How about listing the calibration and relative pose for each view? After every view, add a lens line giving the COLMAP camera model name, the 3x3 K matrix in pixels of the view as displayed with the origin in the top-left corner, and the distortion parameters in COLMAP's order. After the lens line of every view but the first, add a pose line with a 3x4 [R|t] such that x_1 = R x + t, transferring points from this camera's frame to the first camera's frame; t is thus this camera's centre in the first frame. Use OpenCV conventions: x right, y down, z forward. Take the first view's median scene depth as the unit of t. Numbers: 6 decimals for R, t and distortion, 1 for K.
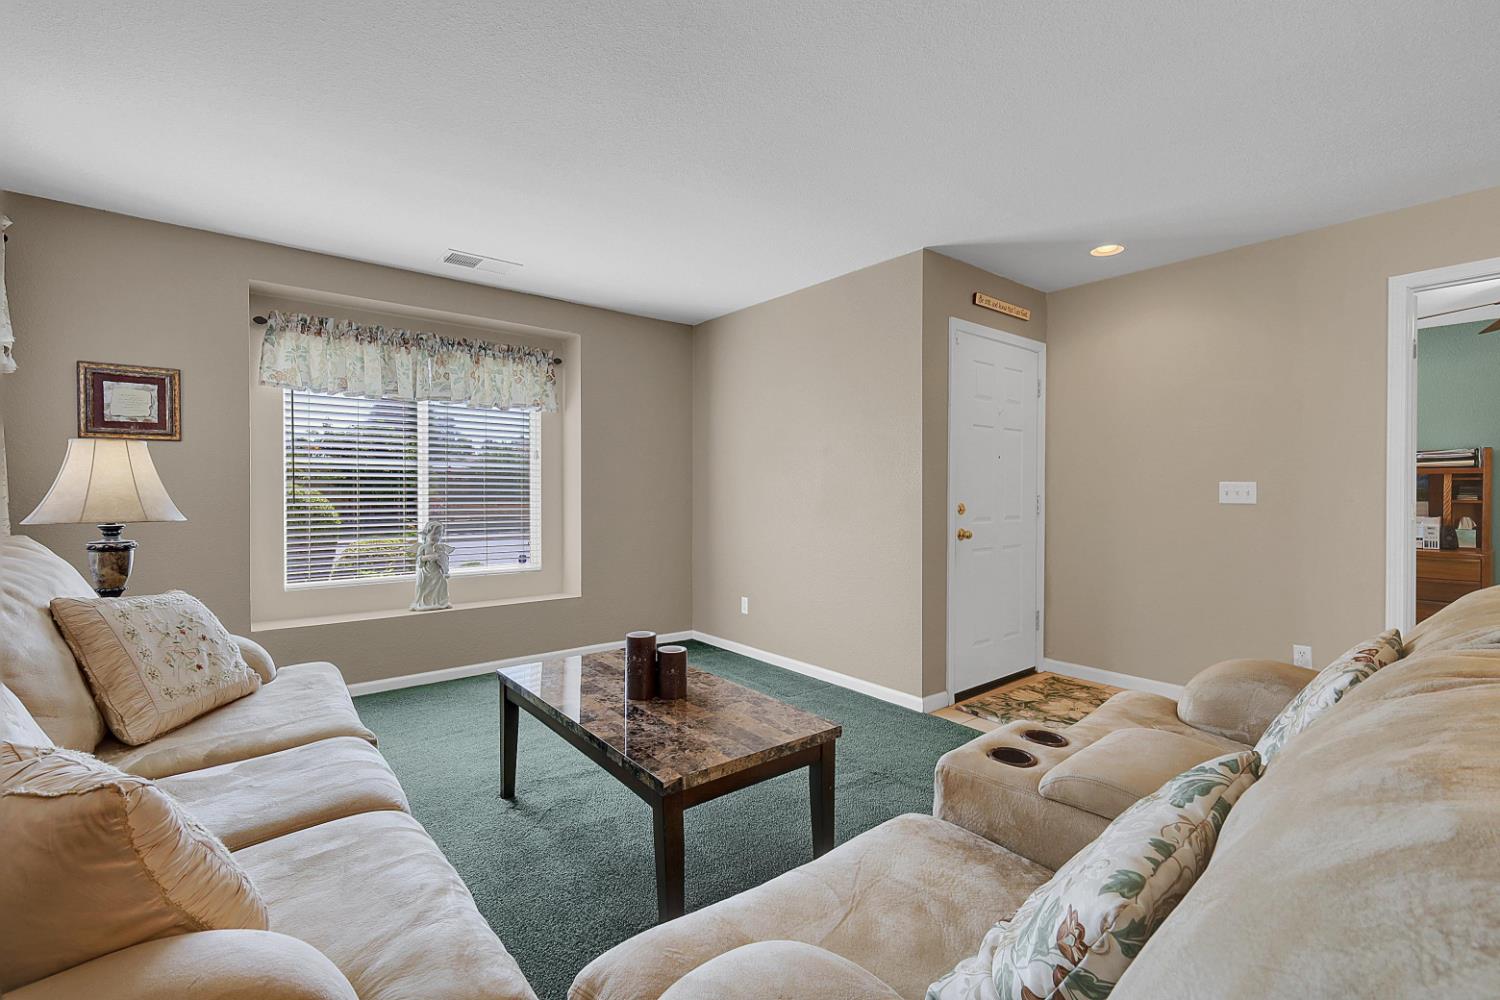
lens RADIAL K [[652.3, 0, 751.5], [0, 652.3, 494.5], [0, 0, 1]] dist [0.002879, 0.000263]
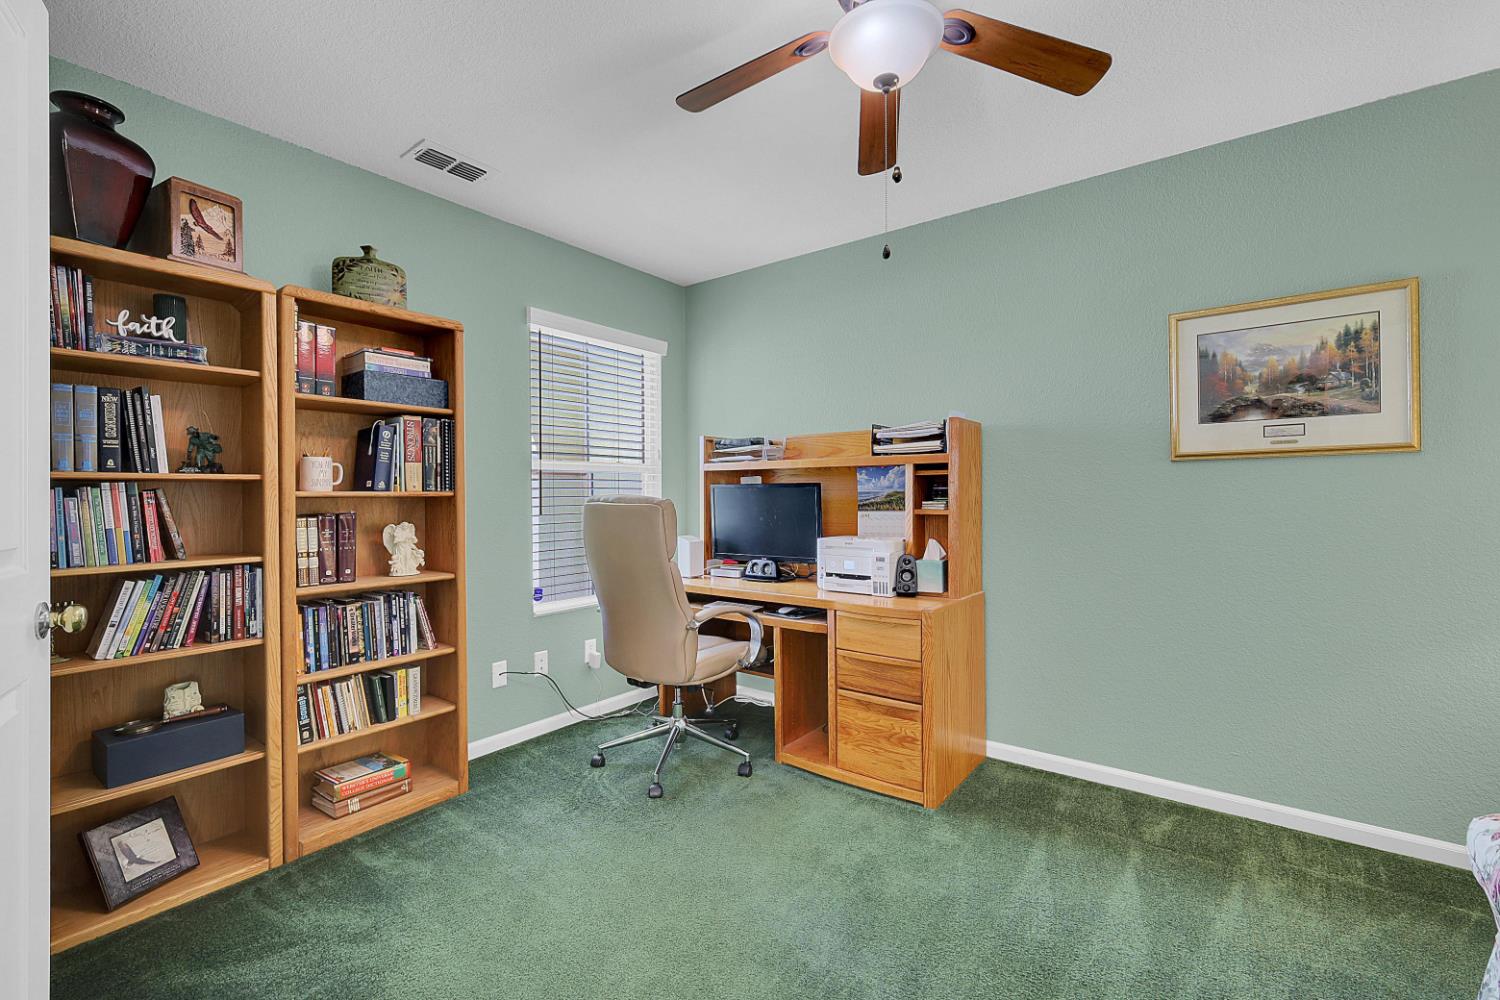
lens RADIAL K [[652.3, 0, 751.5], [0, 652.3, 494.5], [0, 0, 1]] dist [0.002879, 0.000263]
pose [[0.972668, -0.006962, 0.232094, 0.973775], [0.008187, 0.999957, -0.004315, -0.005324], [-0.232054, 0.006097, 0.972684, 0.576045]]
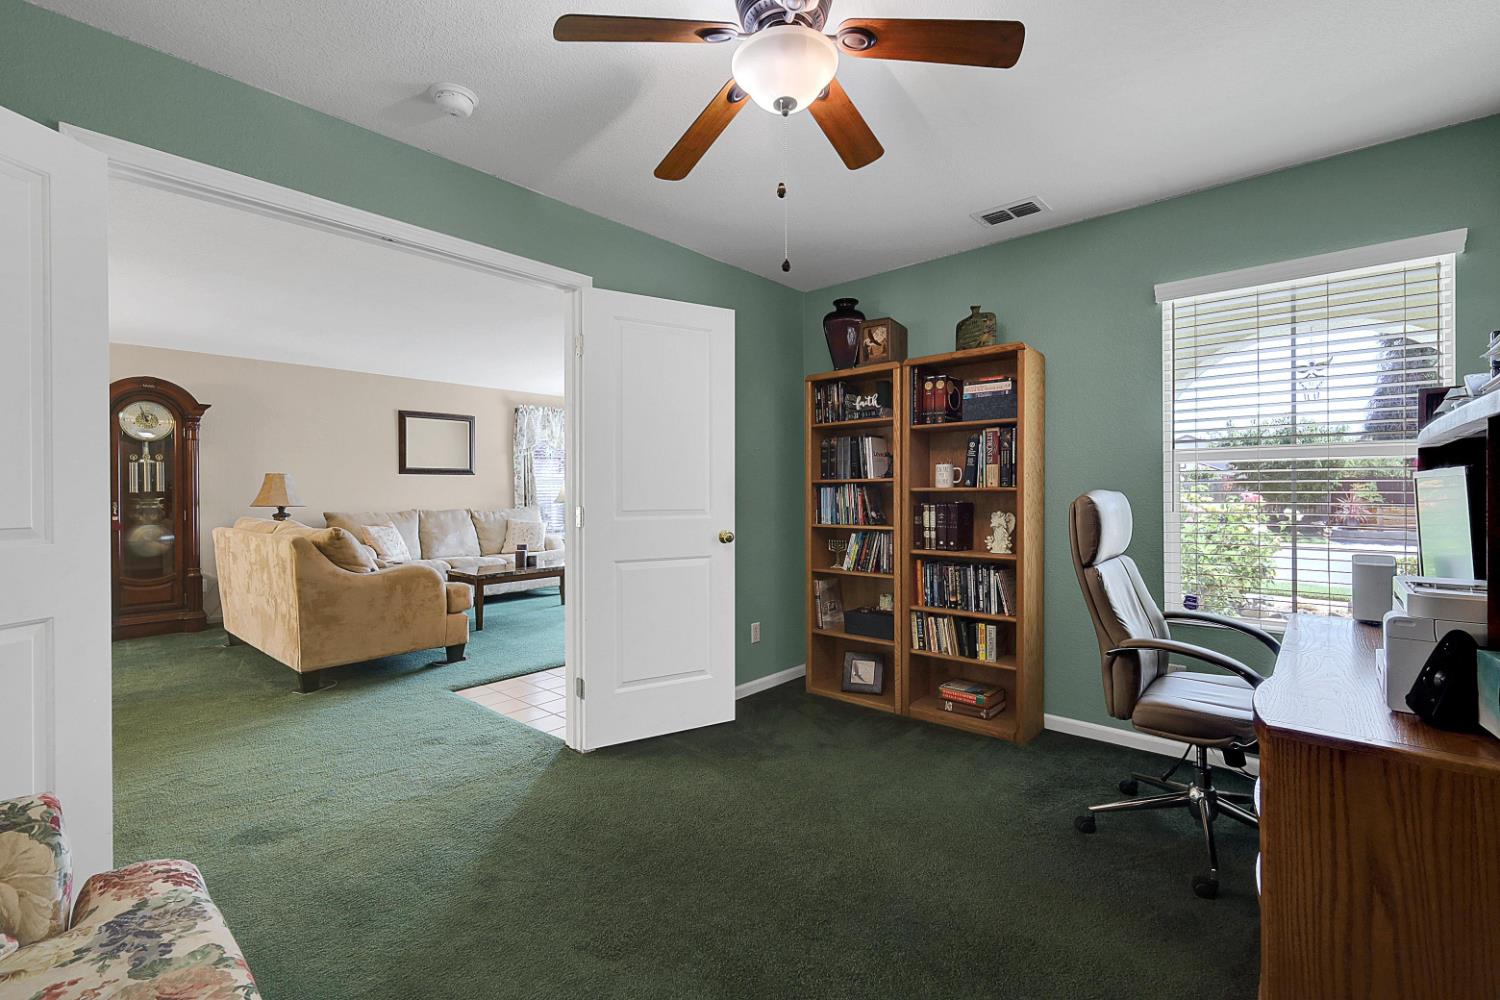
lens RADIAL K [[647.5, 0, 748.3], [0, 647.5, 496.0], [0, 0, 1]] dist [-0.000002, 0.000200]
pose [[0.160458, 0.004738, -0.987031, 1.531687], [-0.002039, 0.999988, 0.004469, -0.005955], [0.987041, 0.001295, 0.160465, 0.837587]]
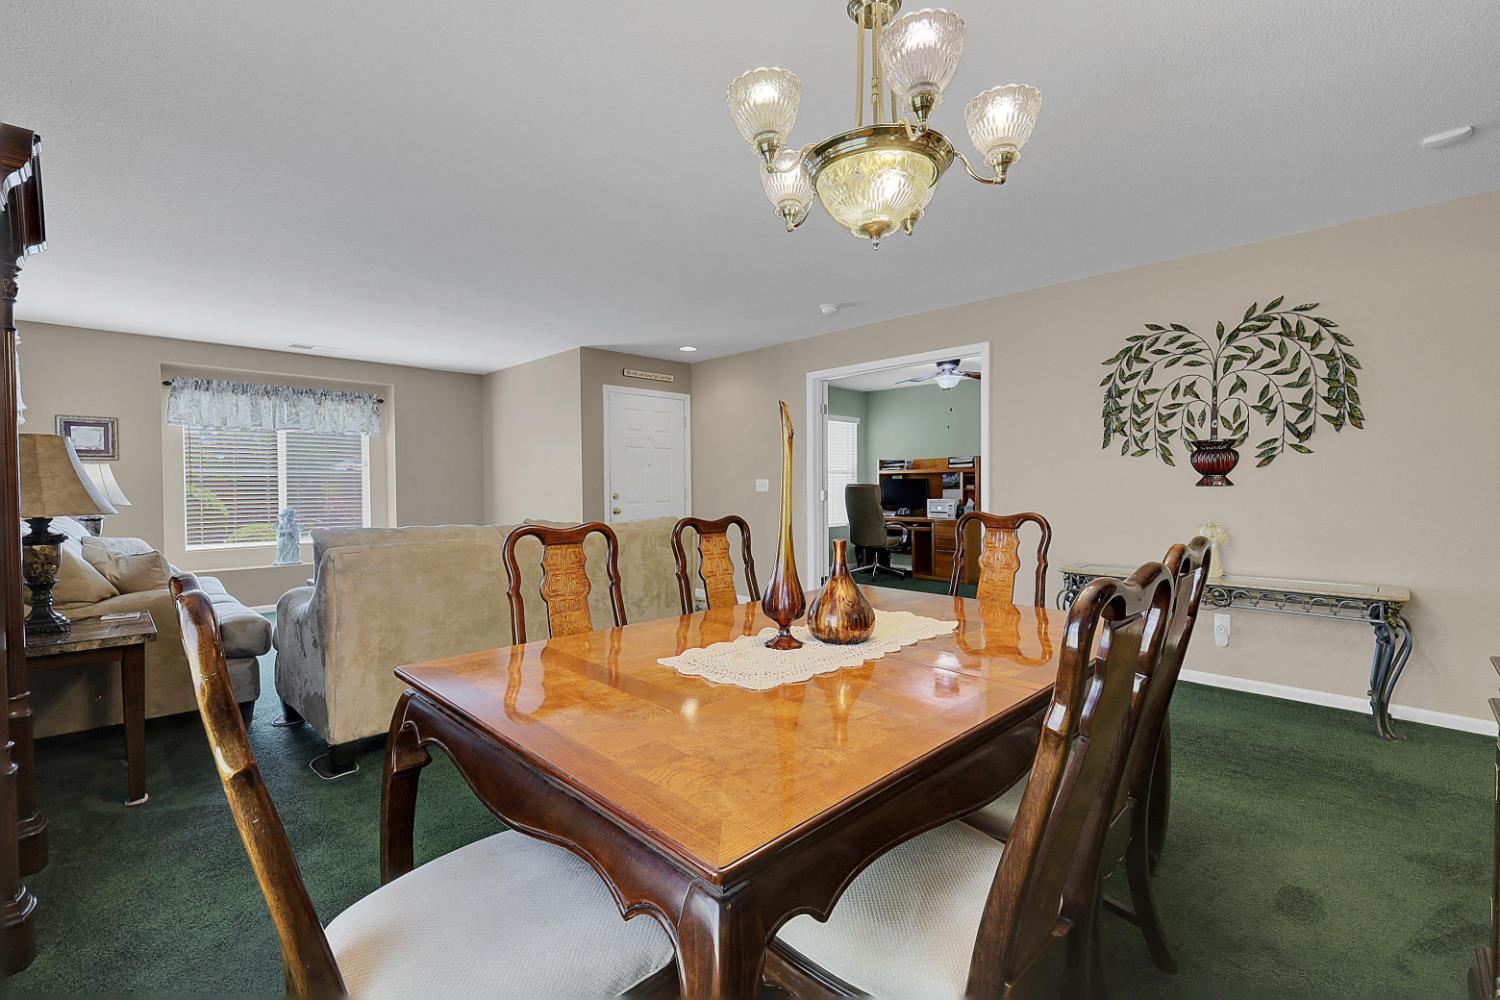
lens RADIAL K [[652.3, 0, 751.5], [0, 652.3, 494.5], [0, 0, 1]] dist [0.002879, 0.000263]
pose [[0.994554, -0.010230, 0.103717, 0.462651], [0.009499, 0.999926, 0.007546, 0.007818], [-0.103787, -0.006520, 0.994578, -0.683451]]
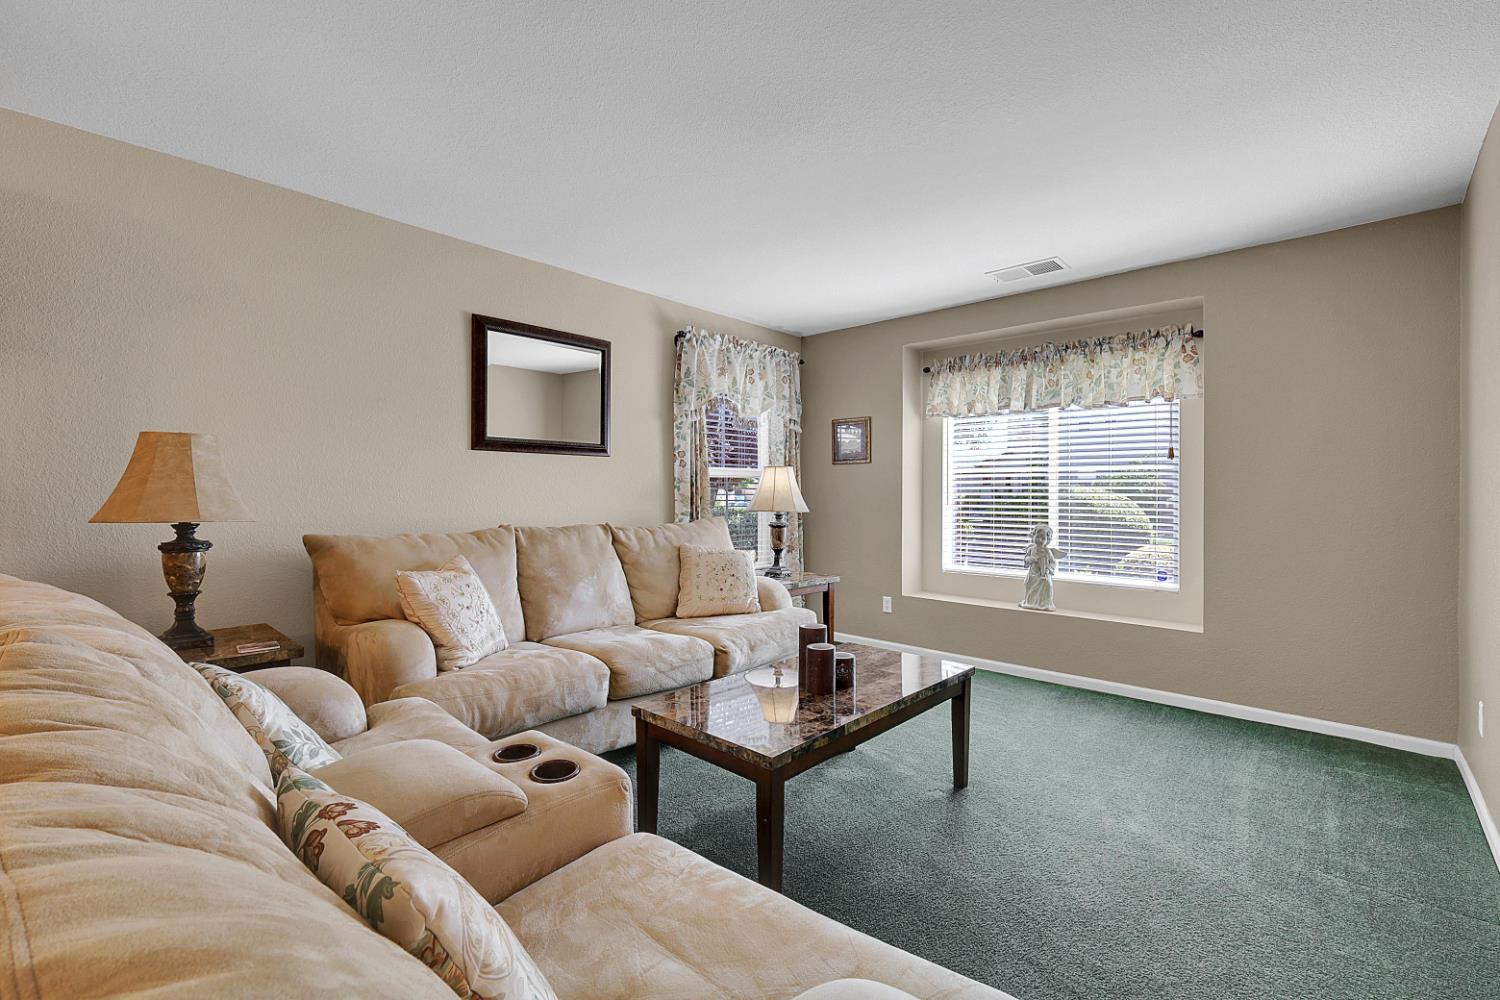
lens RADIAL K [[647.5, 0, 748.3], [0, 647.5, 496.0], [0, 0, 1]] dist [-0.000002, 0.000200]
pose [[0.139052, 0.002423, -0.990282, 0.488548], [-0.010332, 0.999946, 0.000996, -0.001356], [0.990231, 0.010093, 0.139069, 0.409122]]
